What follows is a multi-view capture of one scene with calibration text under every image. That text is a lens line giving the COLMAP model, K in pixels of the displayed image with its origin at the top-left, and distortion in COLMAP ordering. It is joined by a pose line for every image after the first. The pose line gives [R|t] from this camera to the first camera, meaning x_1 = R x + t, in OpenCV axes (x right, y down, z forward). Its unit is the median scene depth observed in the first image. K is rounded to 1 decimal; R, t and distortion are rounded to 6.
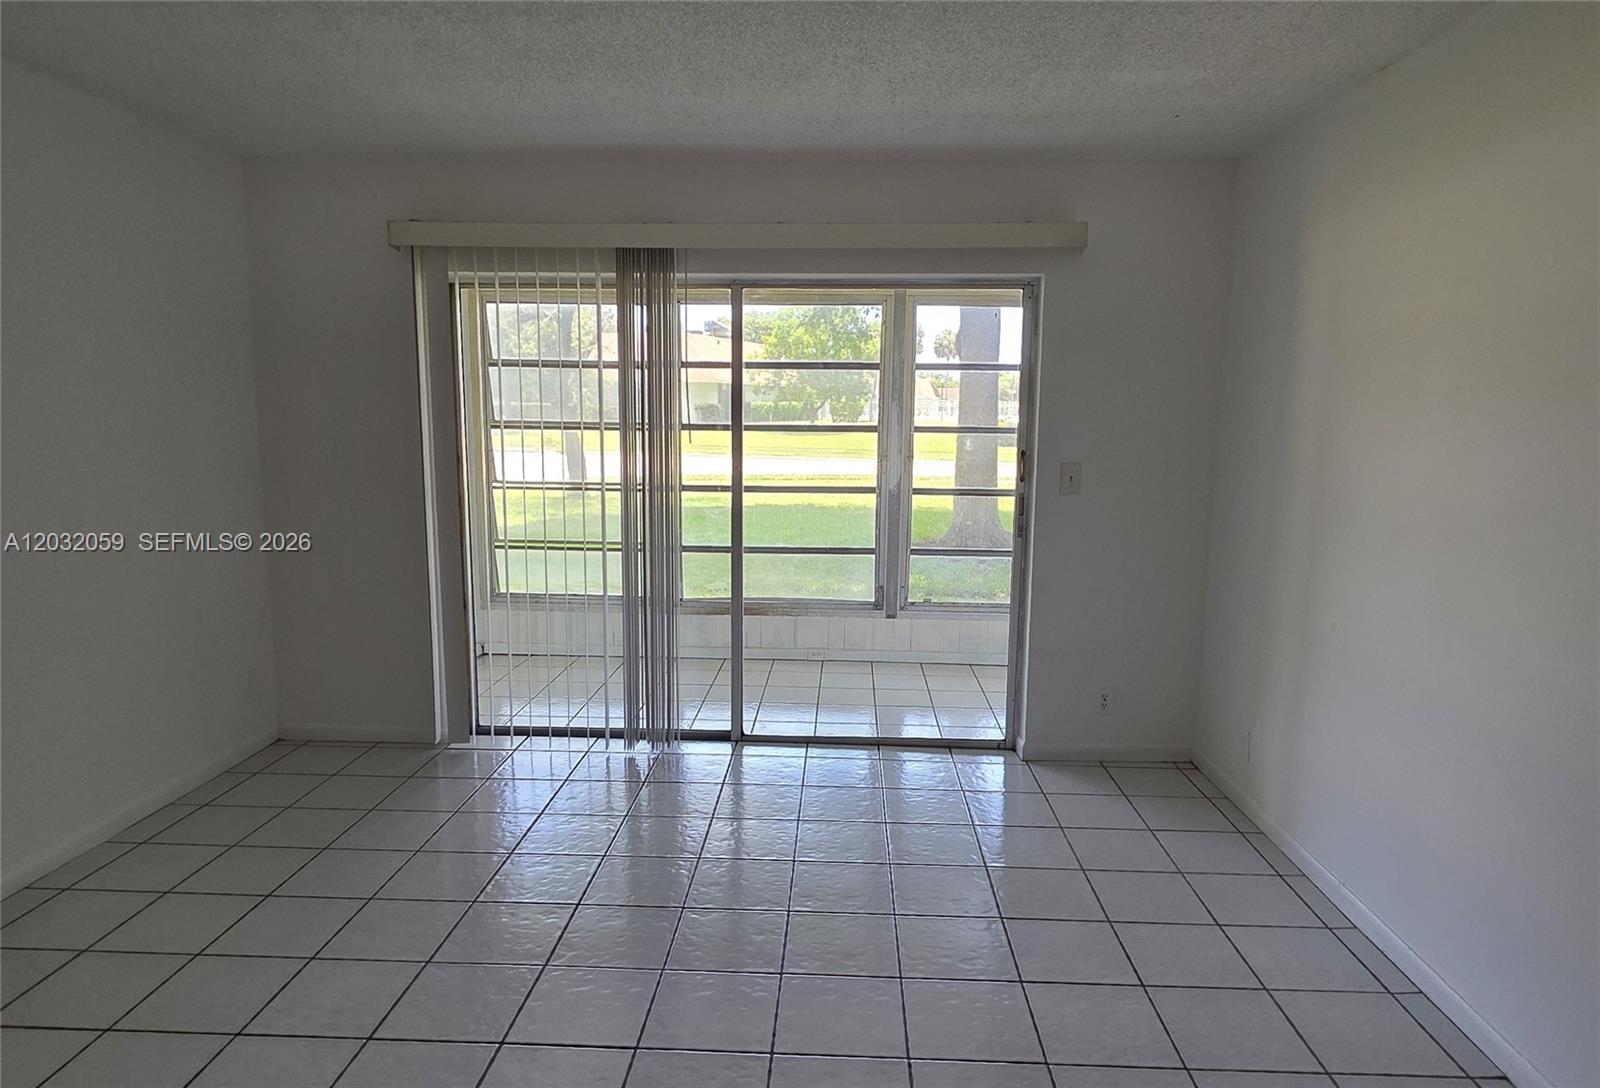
lens RADIAL K [[942.4, 0, 805.9], [0, 942.4, 542.8], [0, 0, 1]] dist [0.000054, 0.000373]
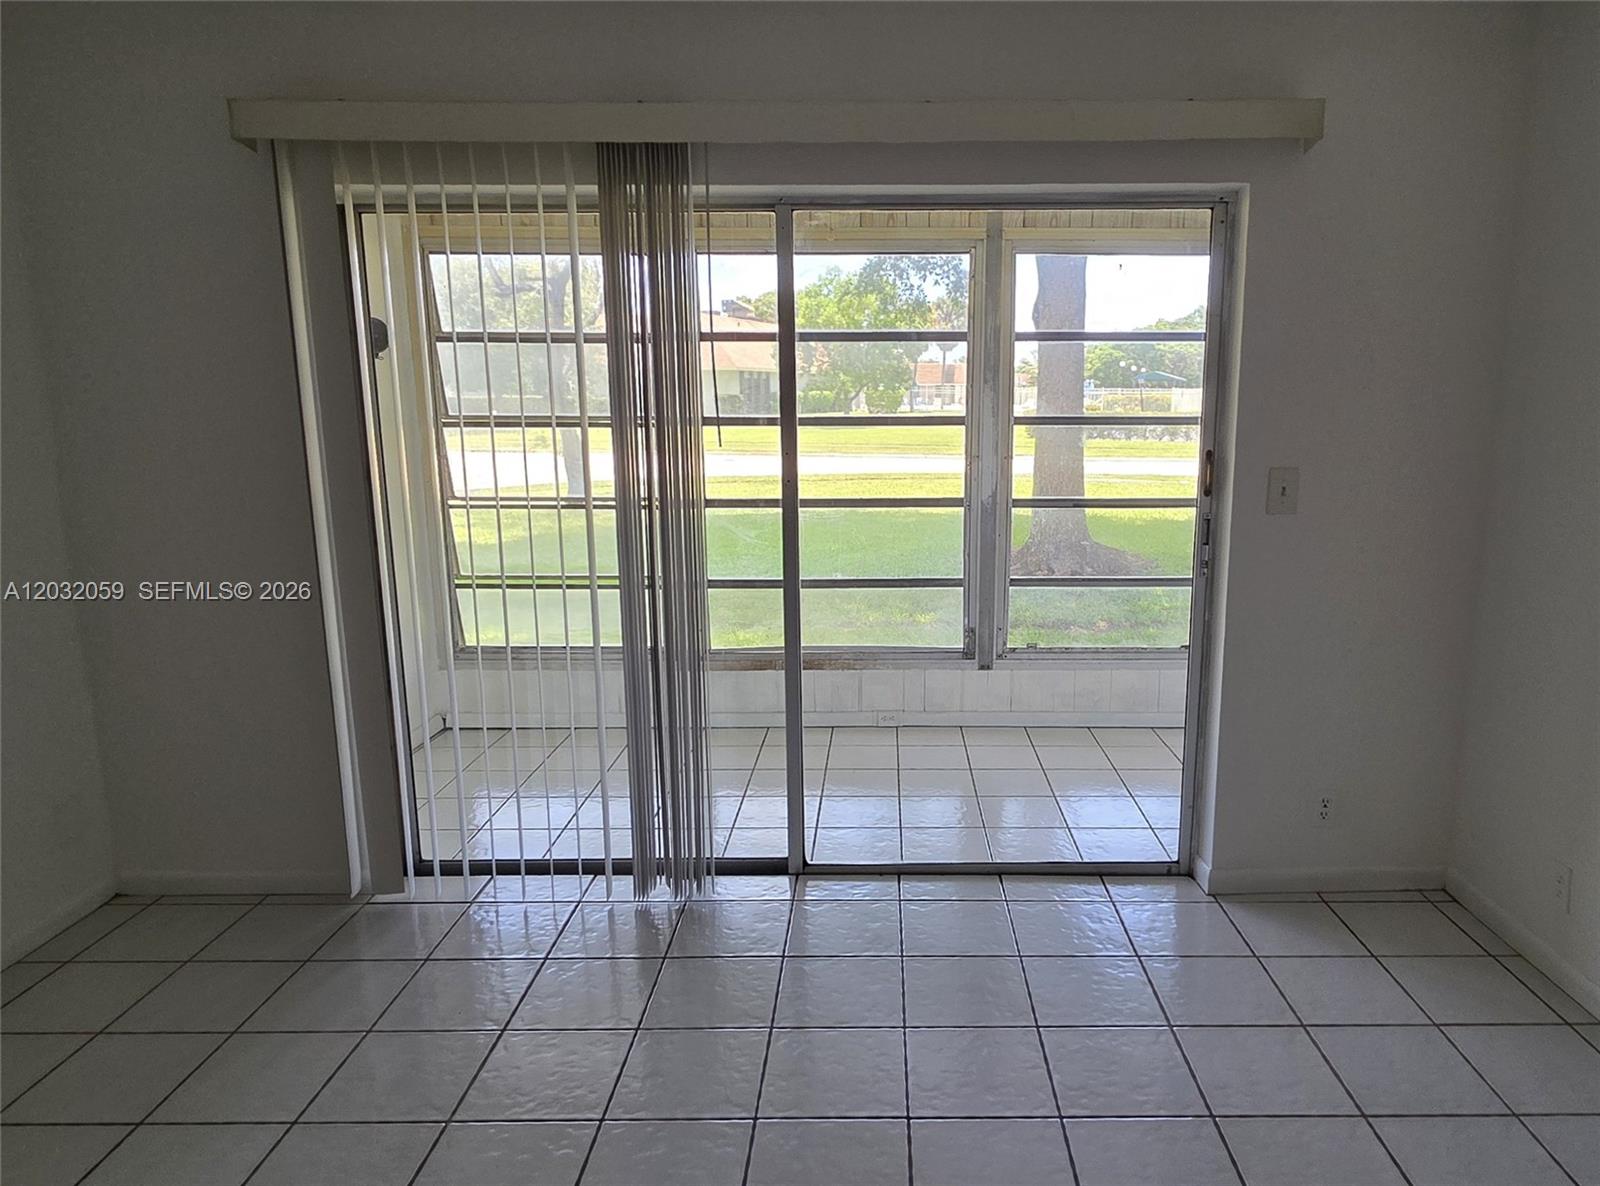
lens RADIAL K [[1038.1, 0, 887.5], [0, 1038.1, 595.7], [0, 0, 1]] dist [0.001031, -0.002165]
pose [[0.998803, -0.020480, 0.044412, -0.035860], [0.018404, 0.998742, 0.046648, -0.029481], [-0.045311, -0.045775, 0.997924, 0.237712]]
